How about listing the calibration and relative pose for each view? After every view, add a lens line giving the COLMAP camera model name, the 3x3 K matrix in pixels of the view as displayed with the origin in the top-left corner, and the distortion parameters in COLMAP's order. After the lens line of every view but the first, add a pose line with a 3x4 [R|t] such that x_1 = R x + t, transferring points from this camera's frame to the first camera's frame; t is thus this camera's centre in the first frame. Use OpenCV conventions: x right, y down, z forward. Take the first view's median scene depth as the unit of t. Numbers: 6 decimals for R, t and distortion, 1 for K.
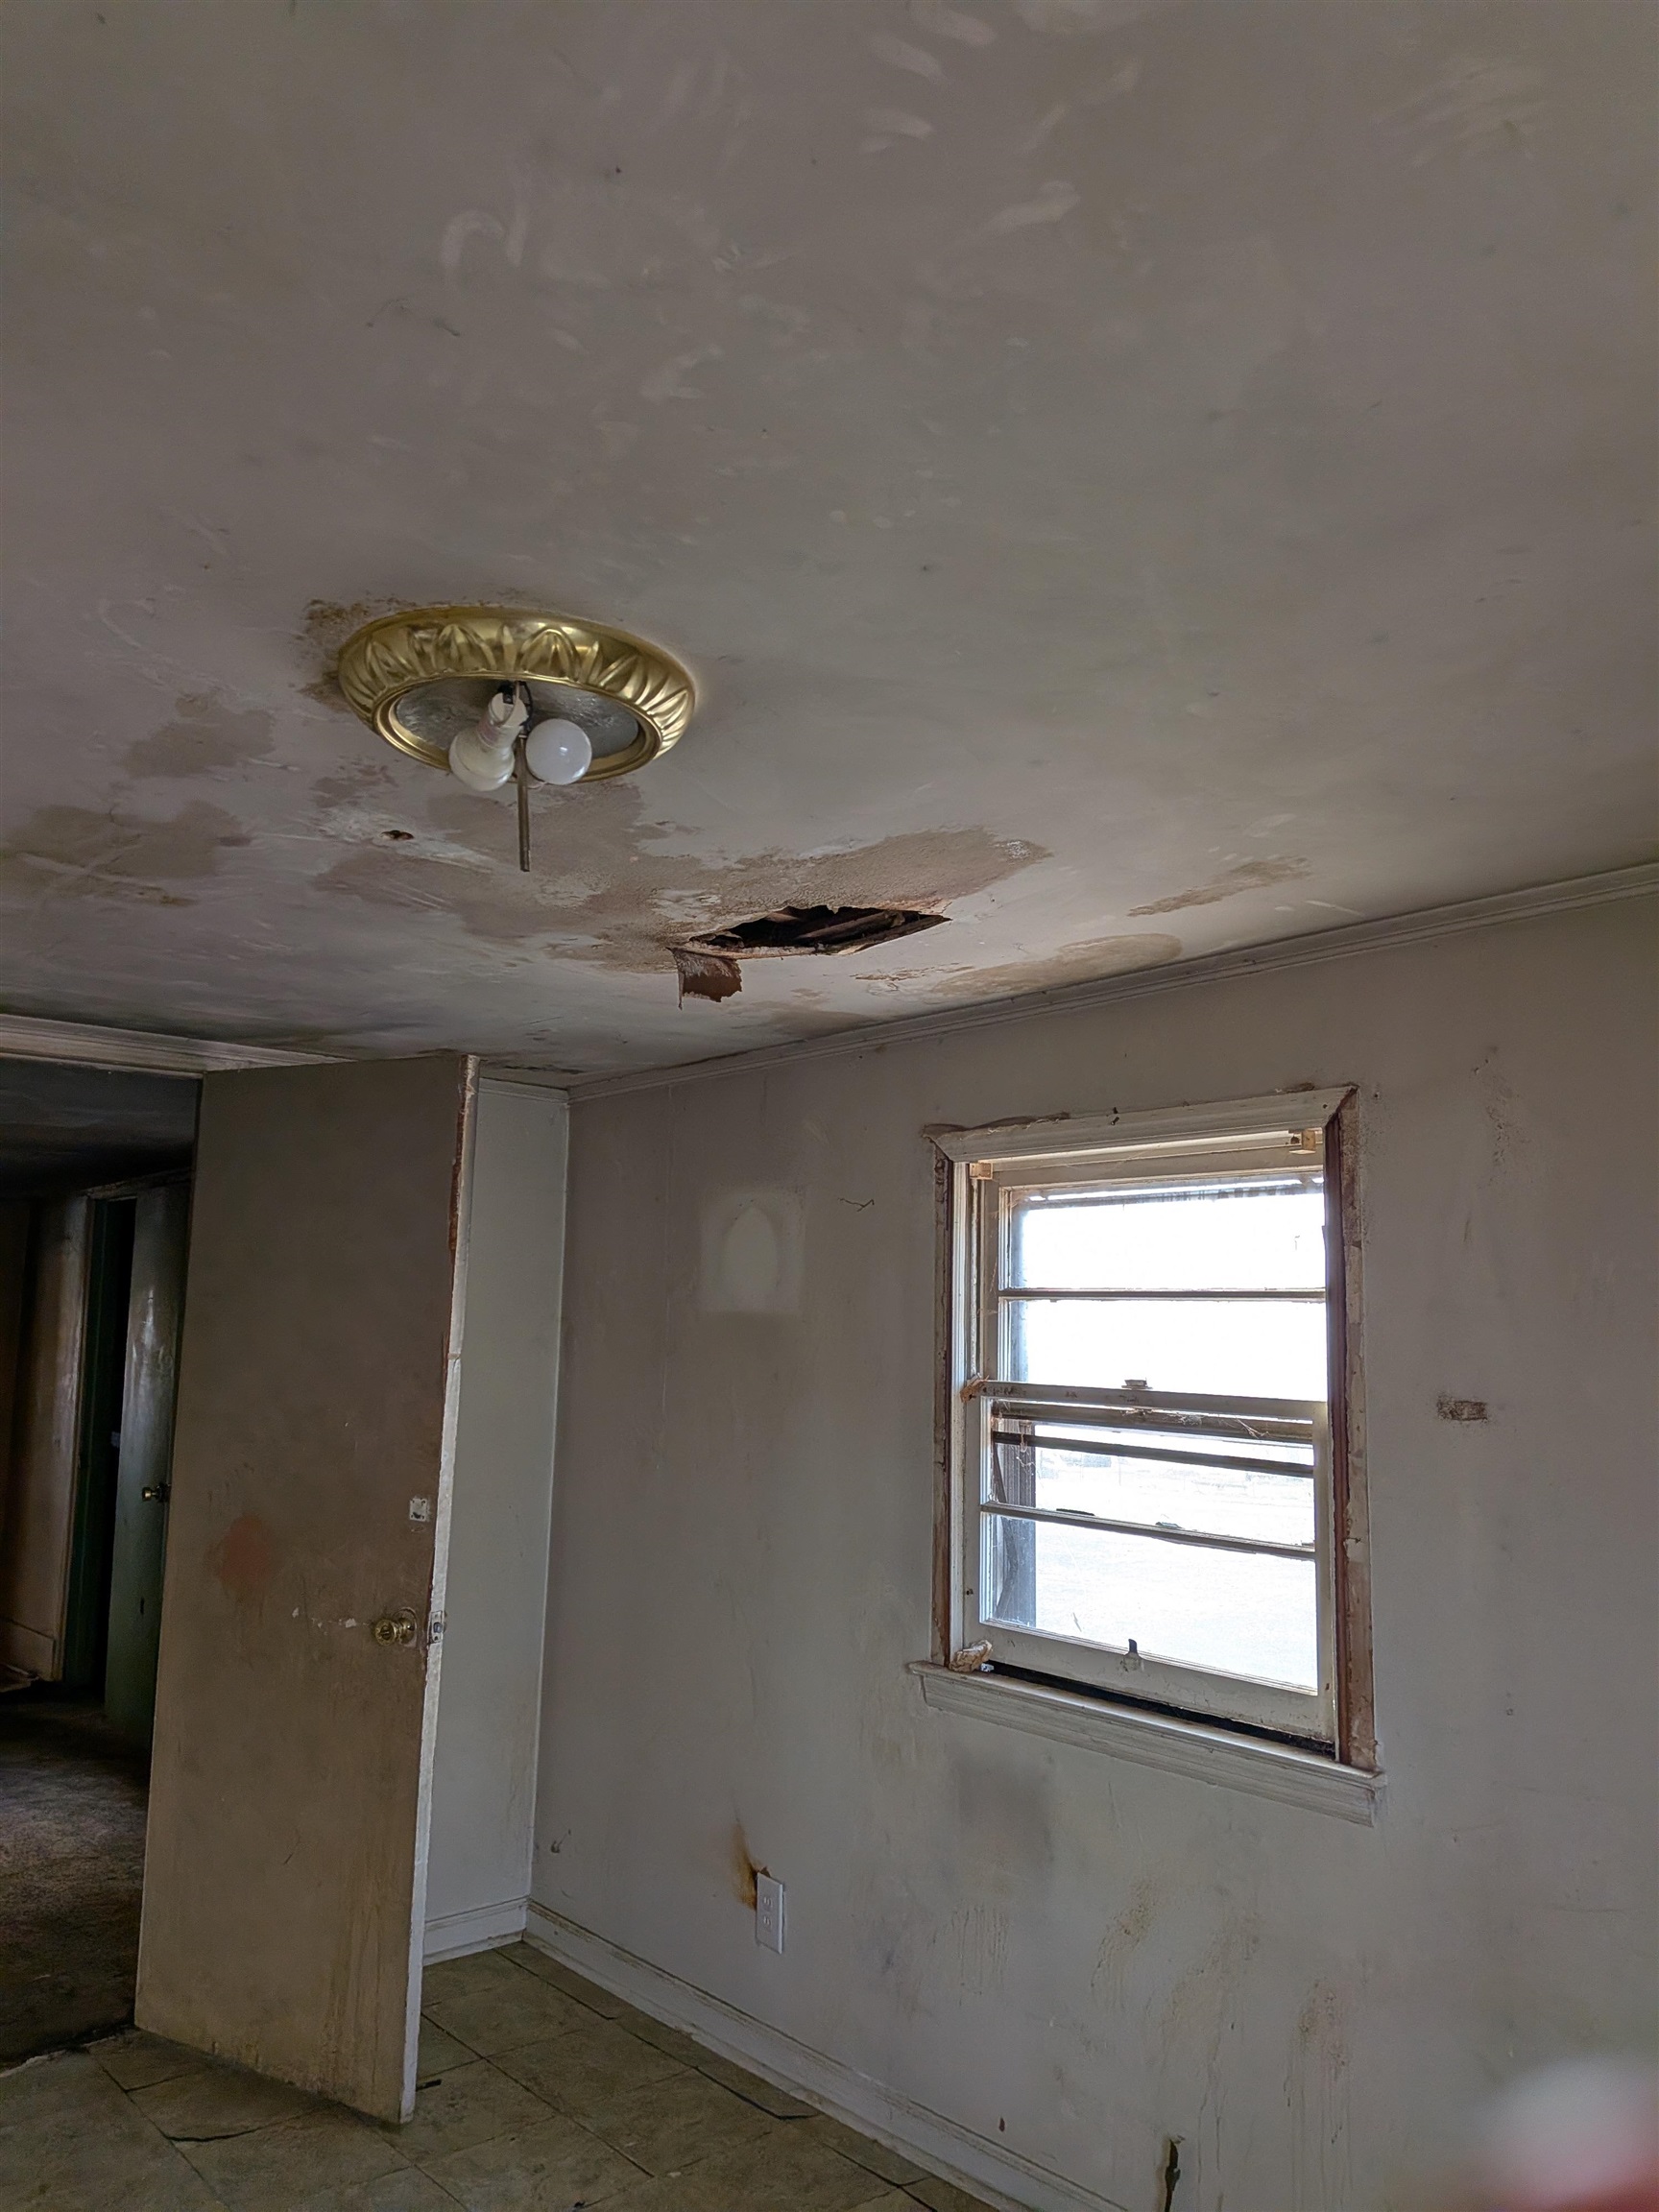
lens RADIAL K [[1543.6, 0, 834.6], [0, 1543.6, 1147.5], [0, 0, 1]] dist [0.111627, -0.176782]
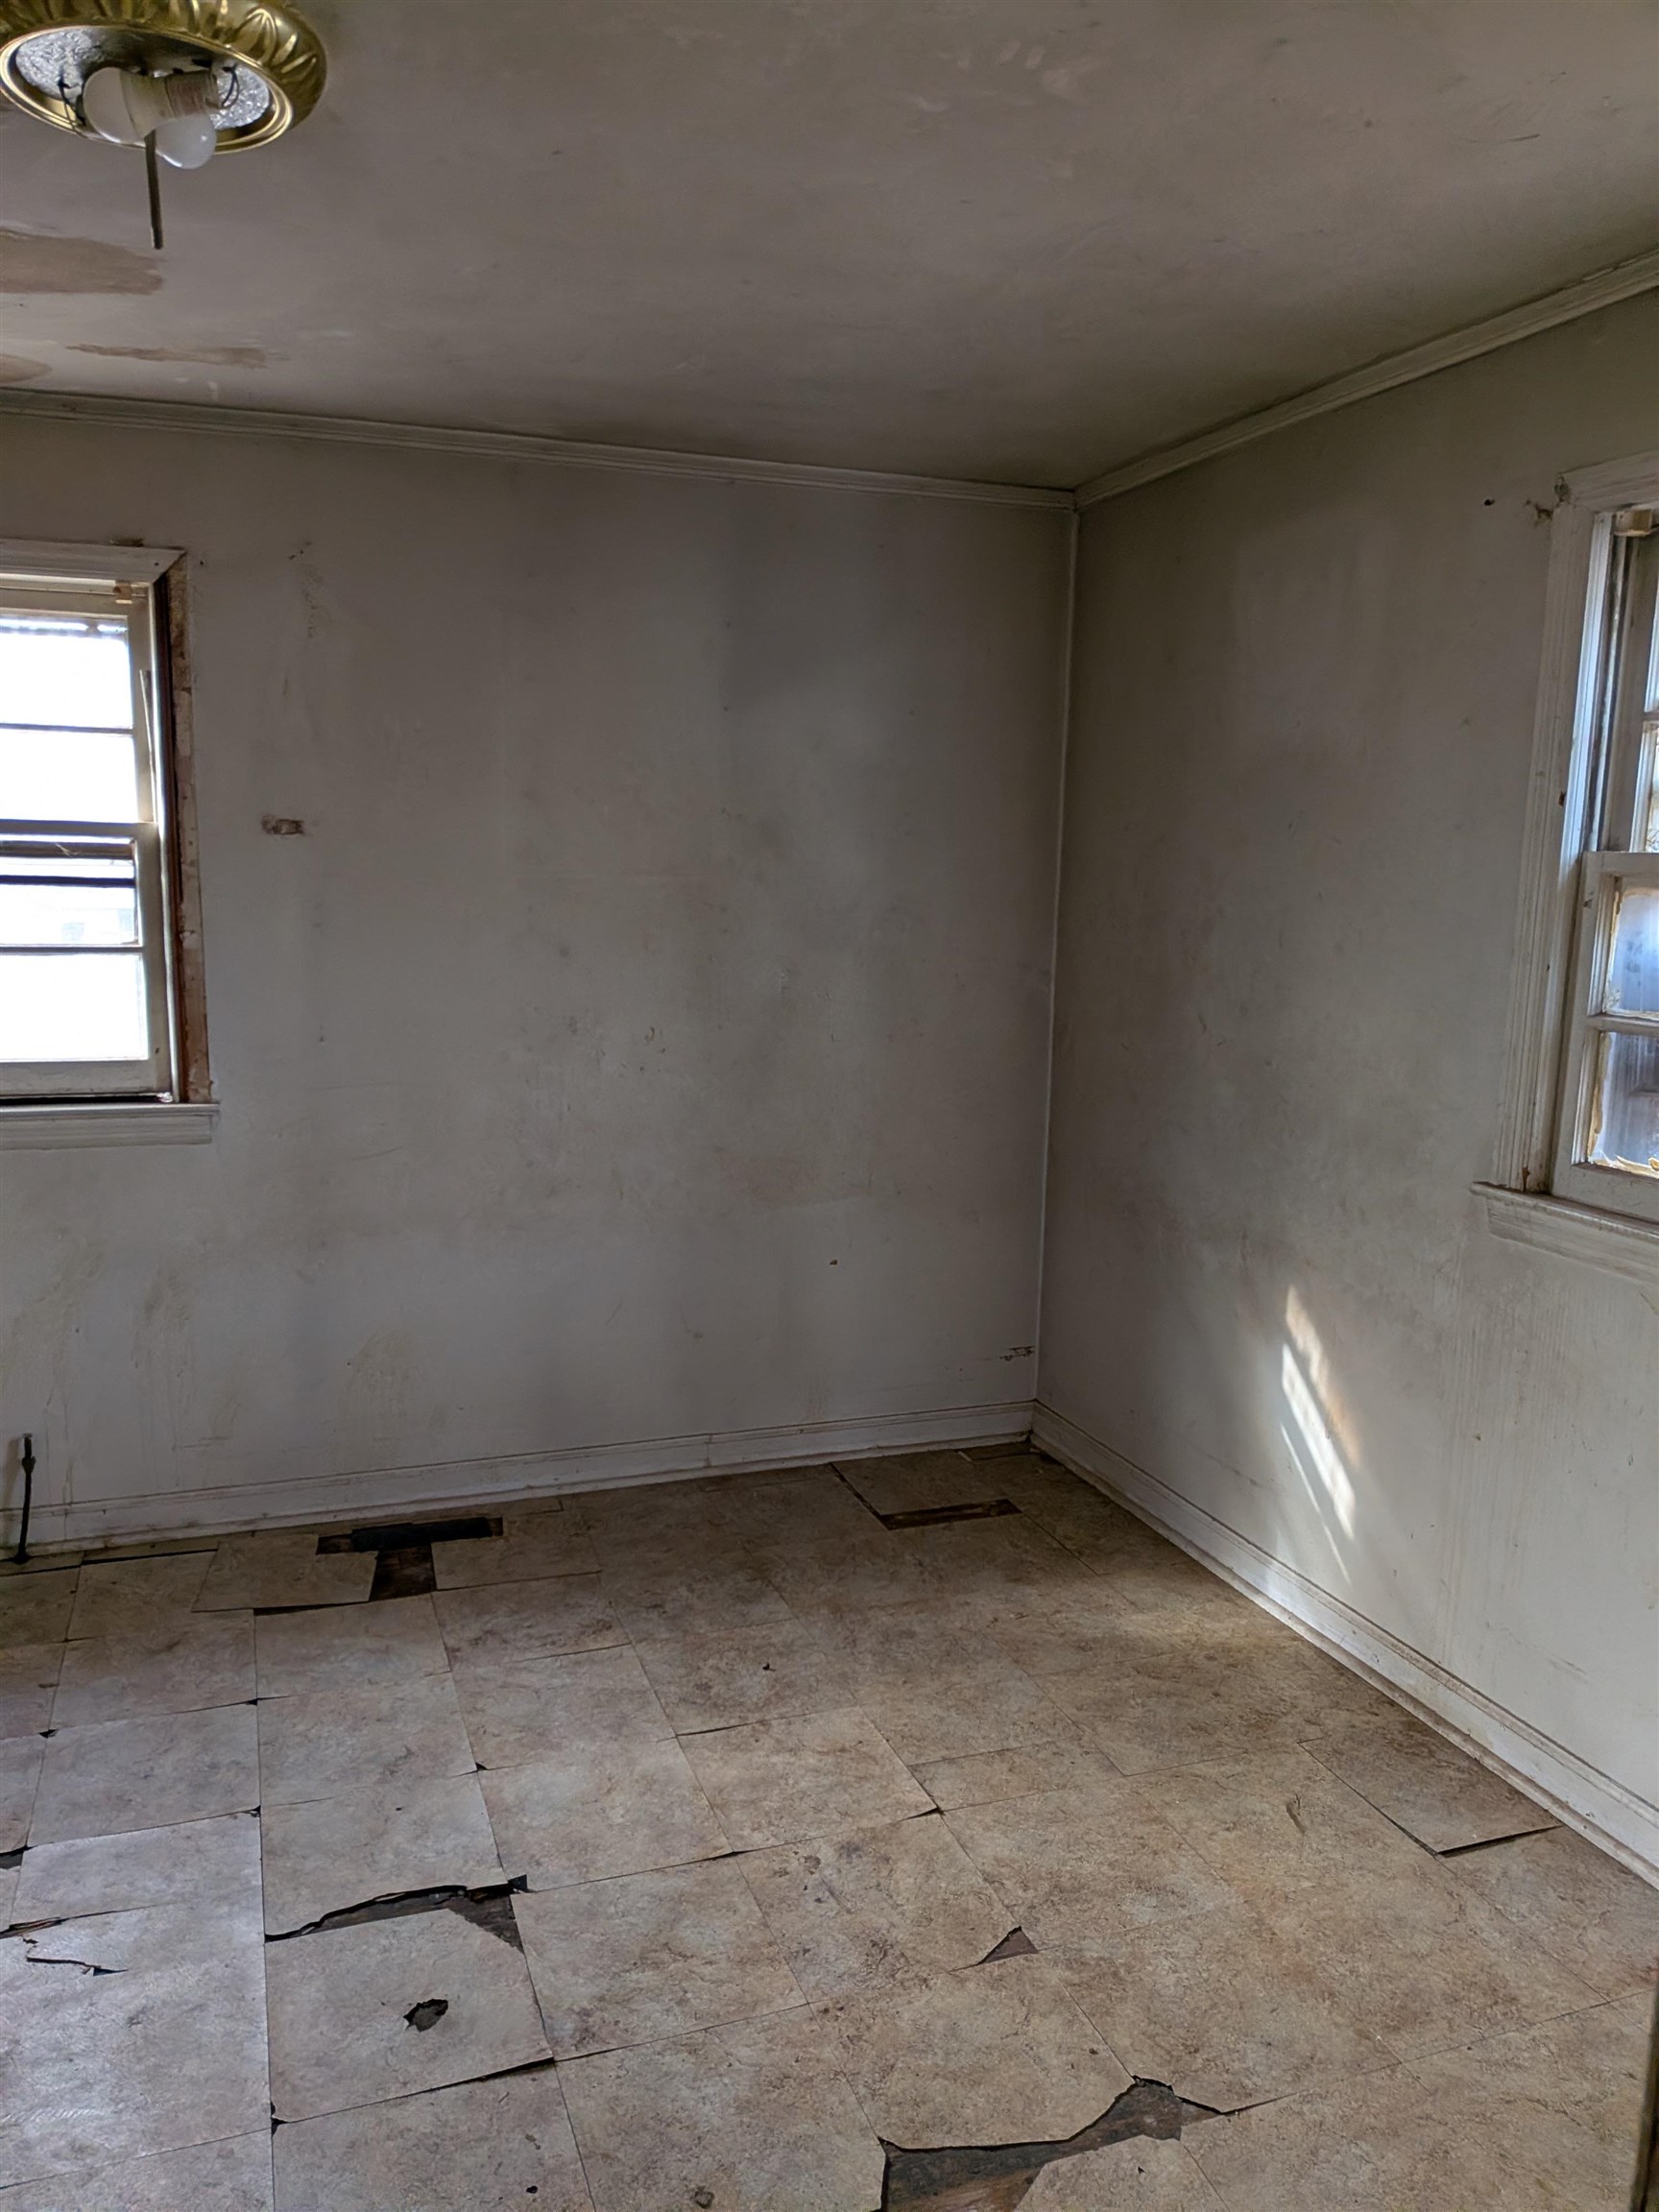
lens RADIAL K [[1553.0, 0, 785.0], [0, 1553.0, 1115.1], [0, 0, 1]] dist [-0.005934, -0.004530]
pose [[0.394486, -0.157513, 0.905301, -0.532090], [-0.125210, 0.966796, 0.222773, 0.047332], [-0.910331, -0.201234, 0.361666, 0.074786]]
